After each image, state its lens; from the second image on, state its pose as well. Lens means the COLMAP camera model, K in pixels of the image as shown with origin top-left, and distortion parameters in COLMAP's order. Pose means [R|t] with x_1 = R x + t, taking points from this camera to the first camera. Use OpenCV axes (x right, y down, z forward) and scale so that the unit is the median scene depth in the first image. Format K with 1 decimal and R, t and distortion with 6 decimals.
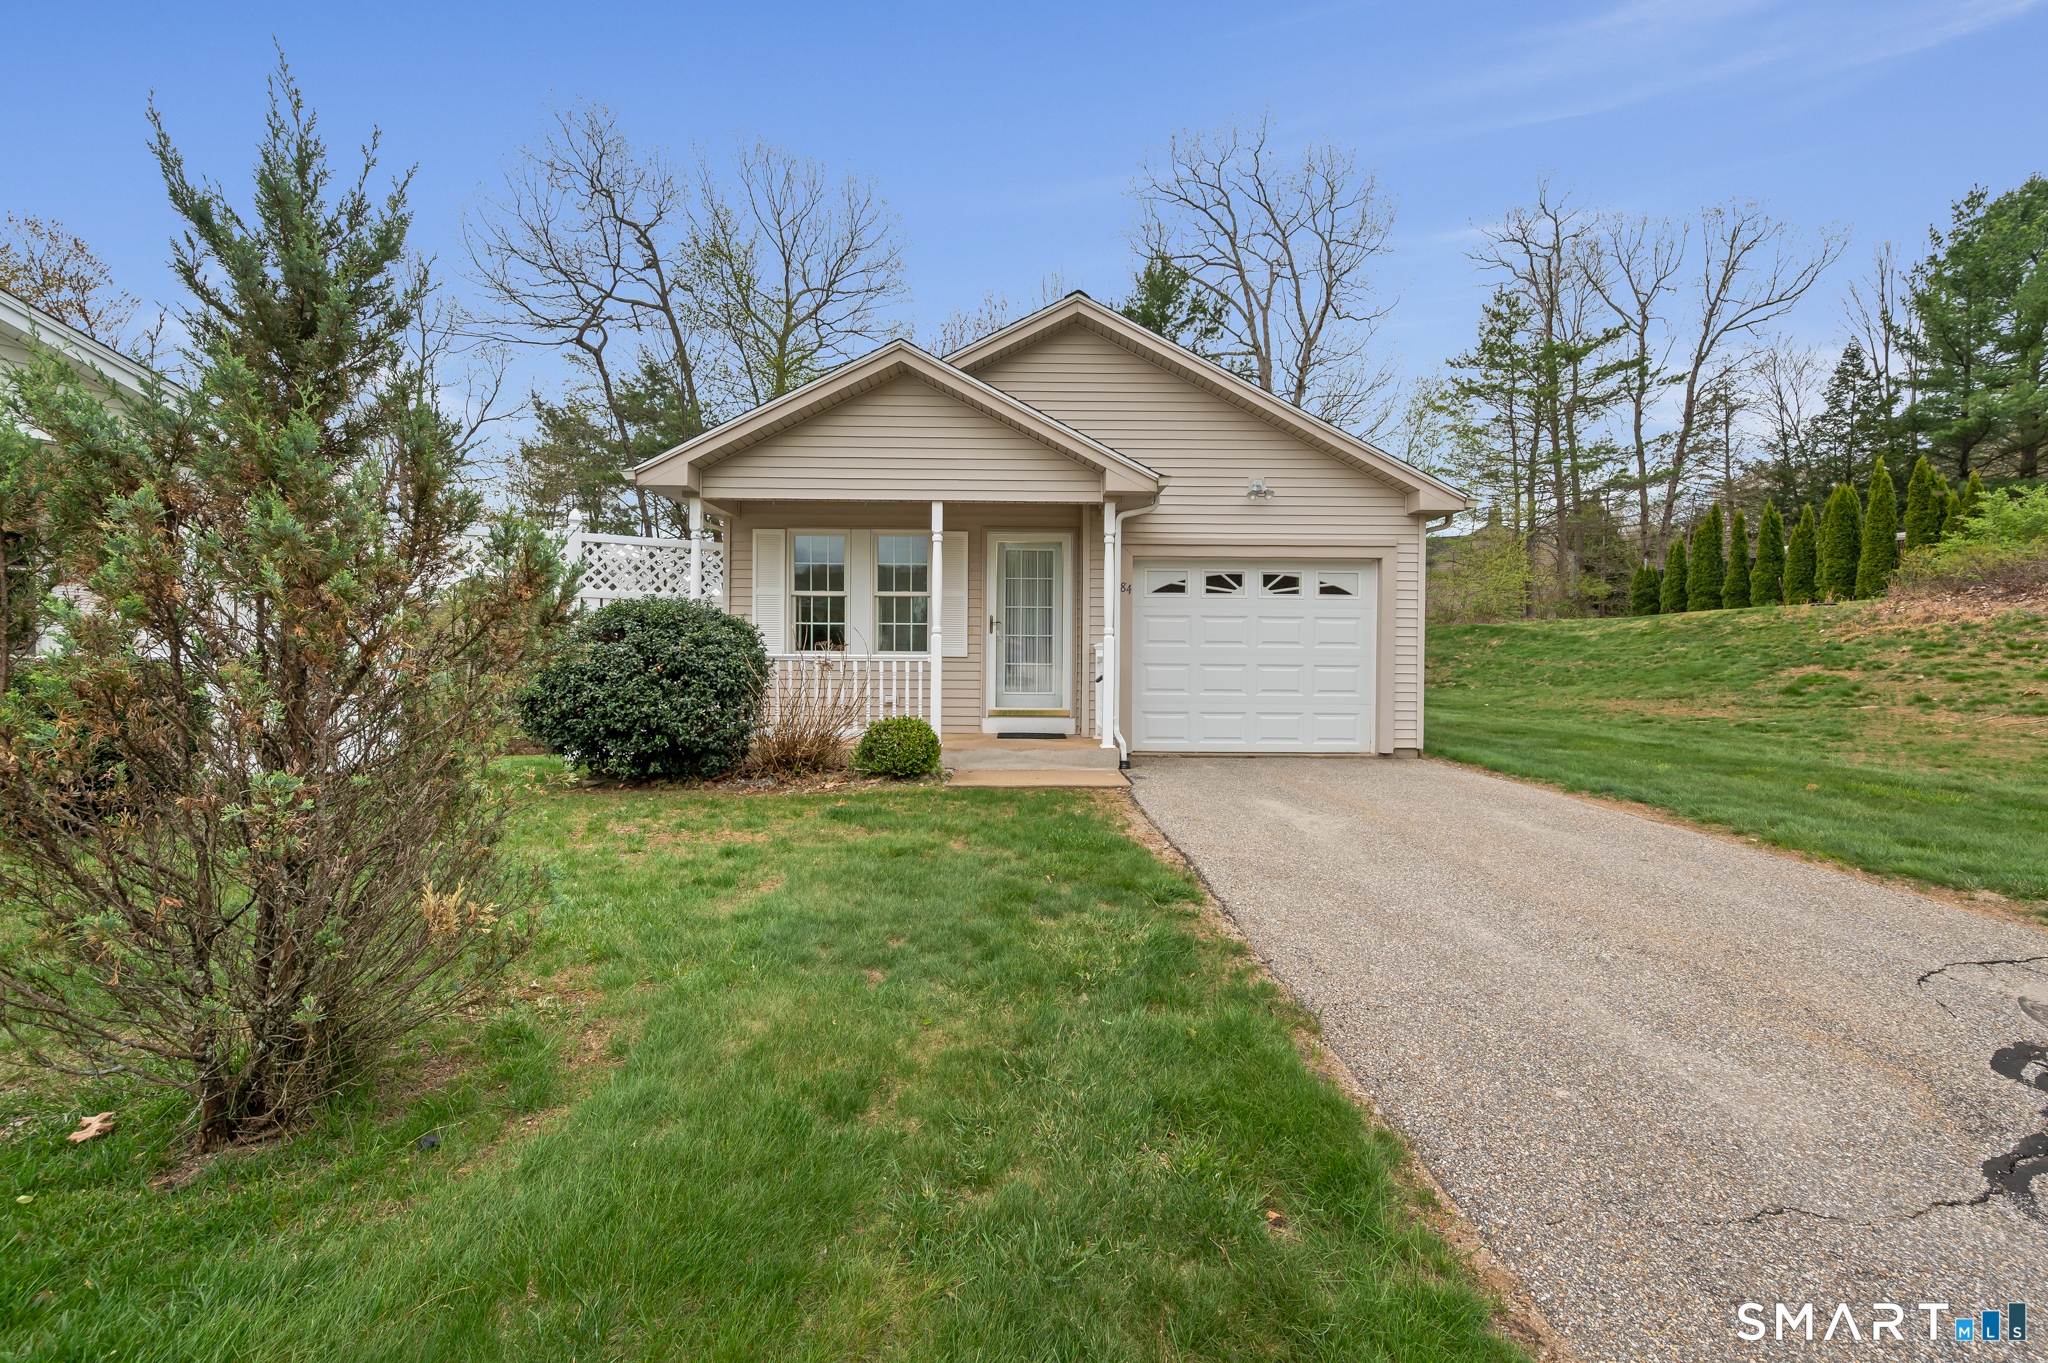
lens RADIAL K [[827.3, 0, 1038.9], [0, 827.3, 665.3], [0, 0, 1]] dist [-0.000558, -0.000162]
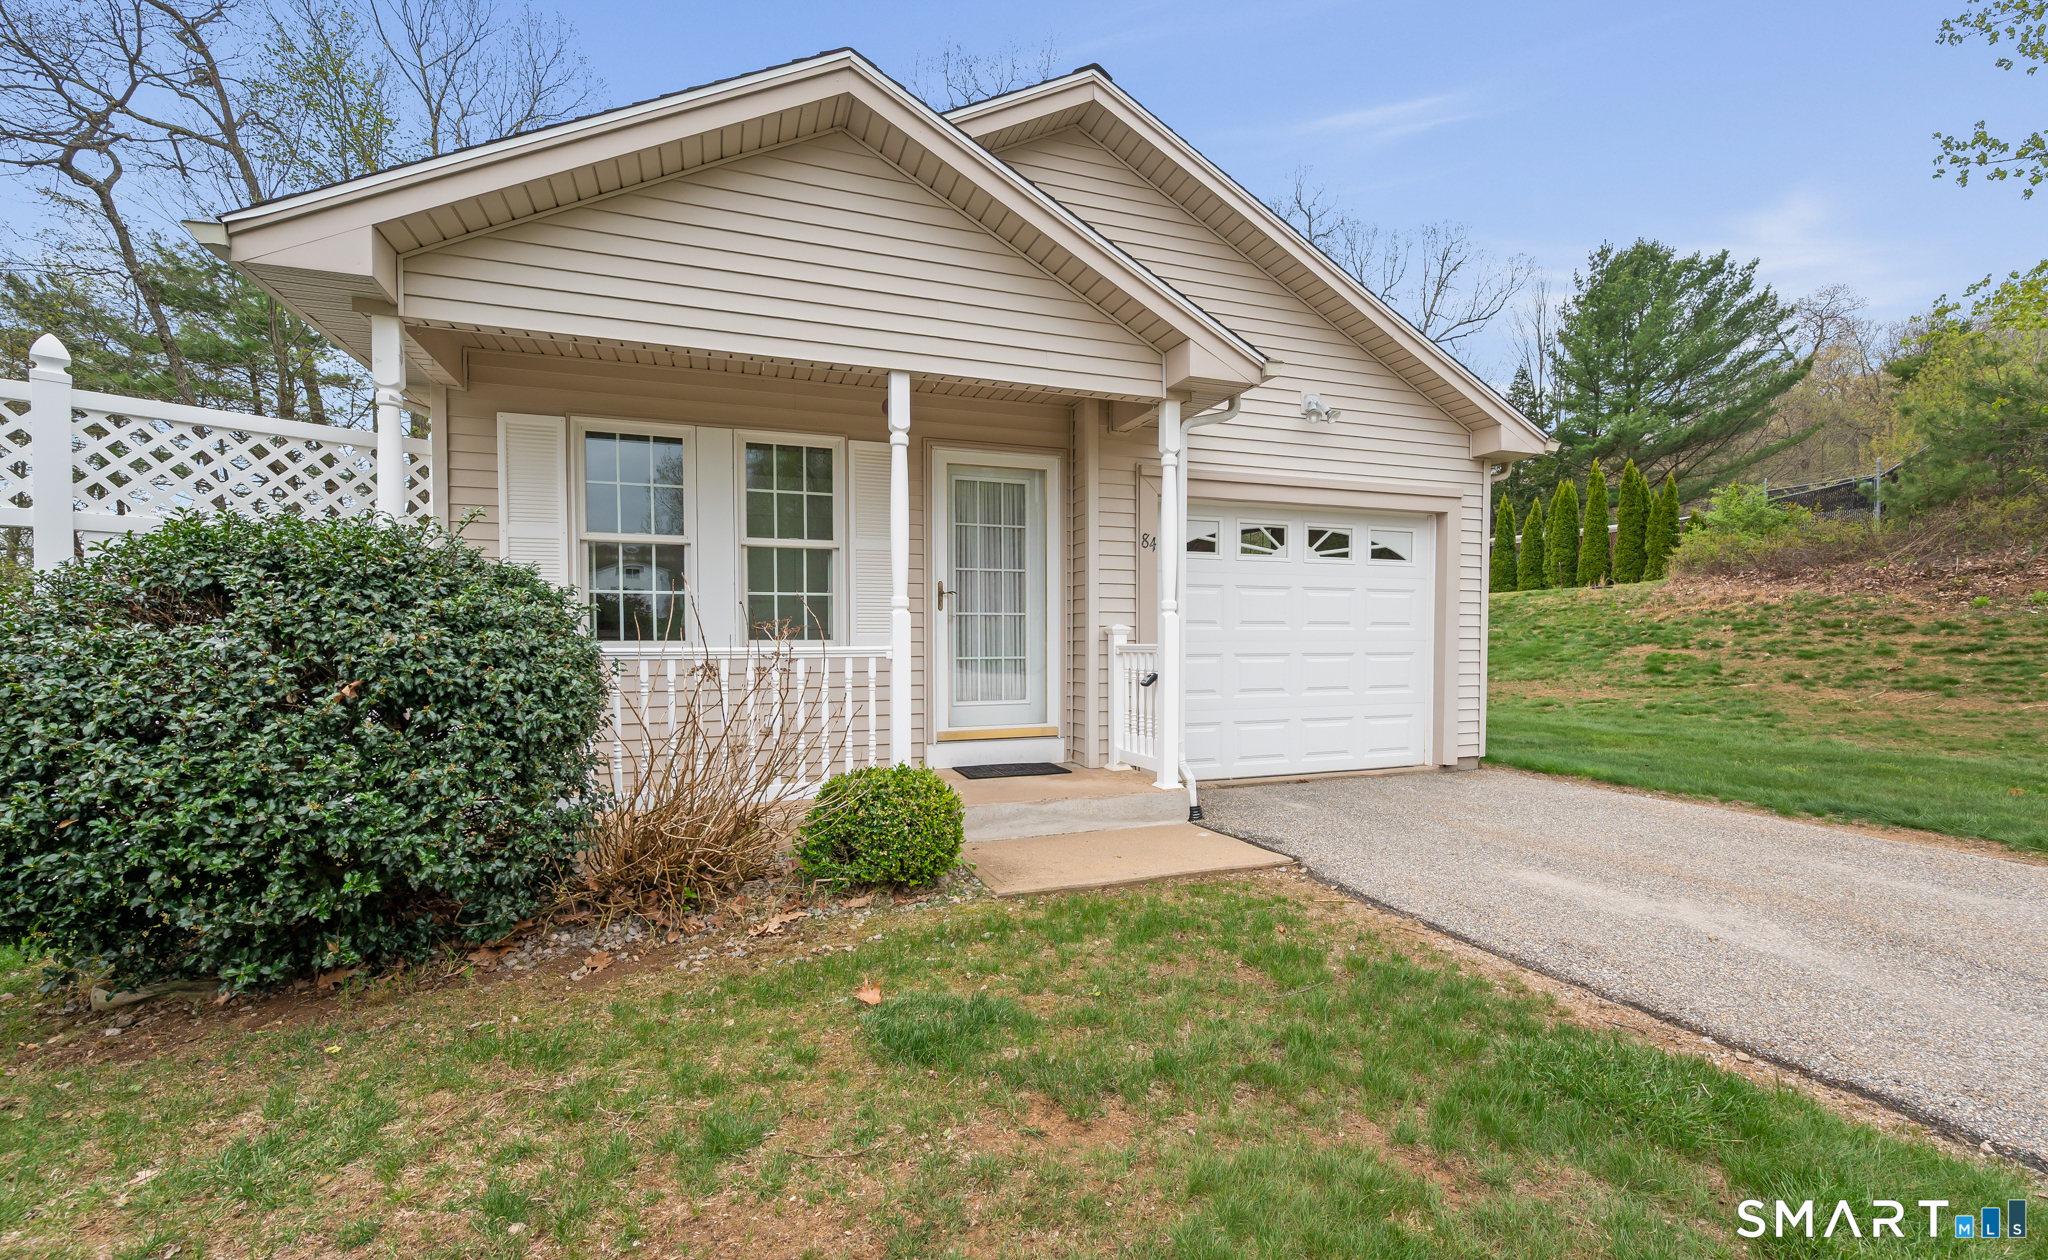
lens RADIAL K [[852.3, 0, 1045.8], [0, 852.3, 667.7], [0, 0, 1]] dist [-0.002289, 0.001164]
pose [[0.943700, -0.021242, 0.330120, -0.198111], [0.014848, 0.999650, 0.021877, -0.007922], [-0.330469, -0.015744, 0.943685, 0.366798]]
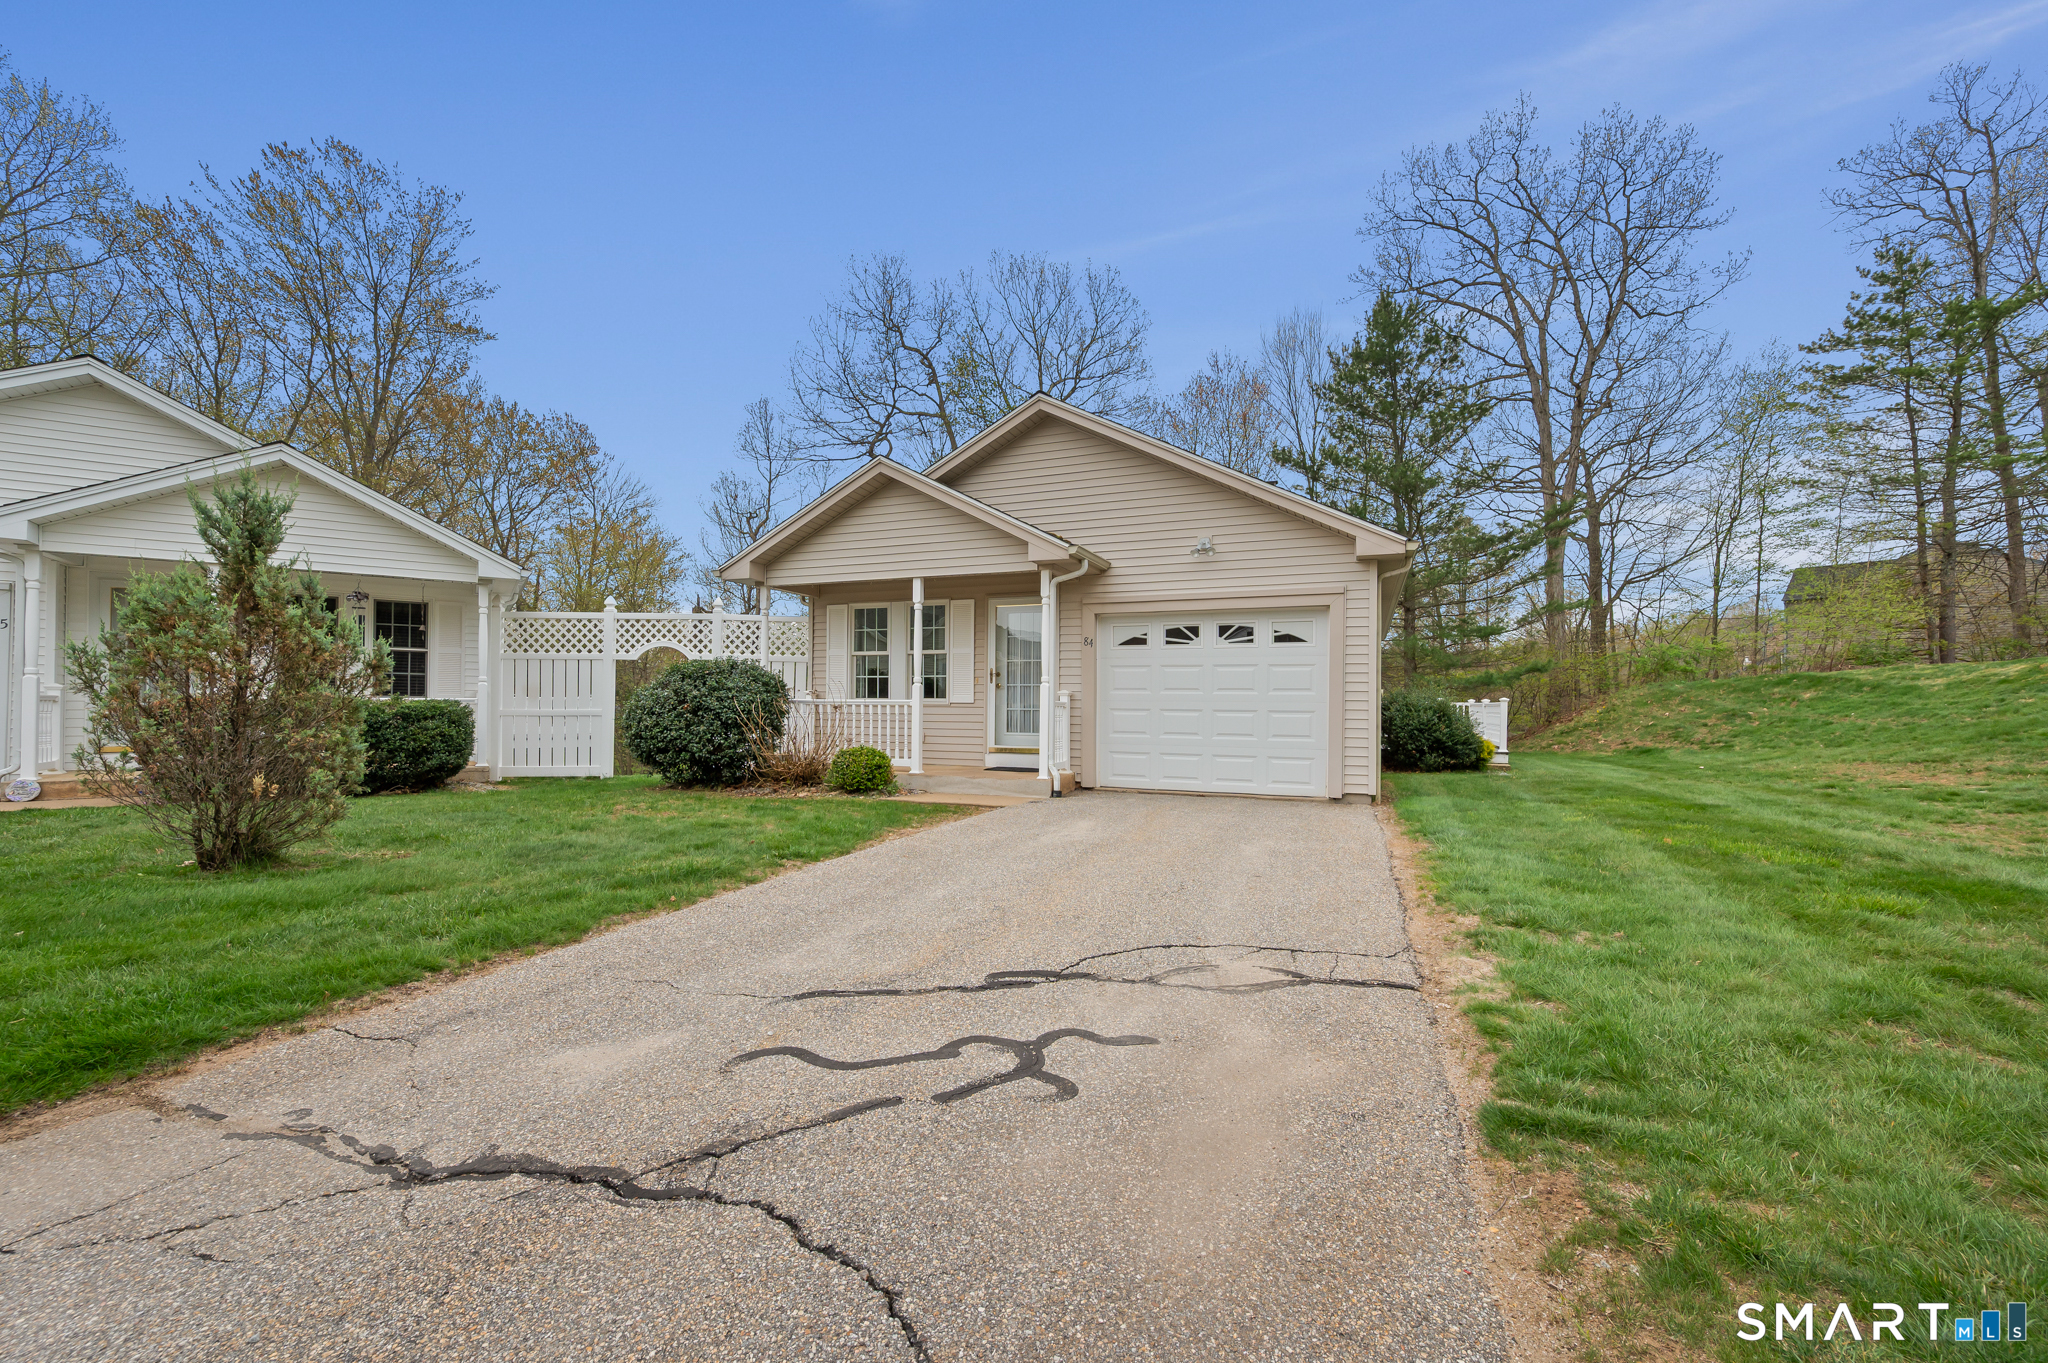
lens RADIAL K [[813.5, 0, 1028.8], [0, 813.5, 717.8], [0, 0, 1]] dist [-0.001612, -0.000410]
pose [[0.920134, 0.006854, -0.391543, 0.458293], [-0.009614, 0.999941, -0.005090, 0.017303], [0.391485, 0.008447, 0.920146, -0.062790]]
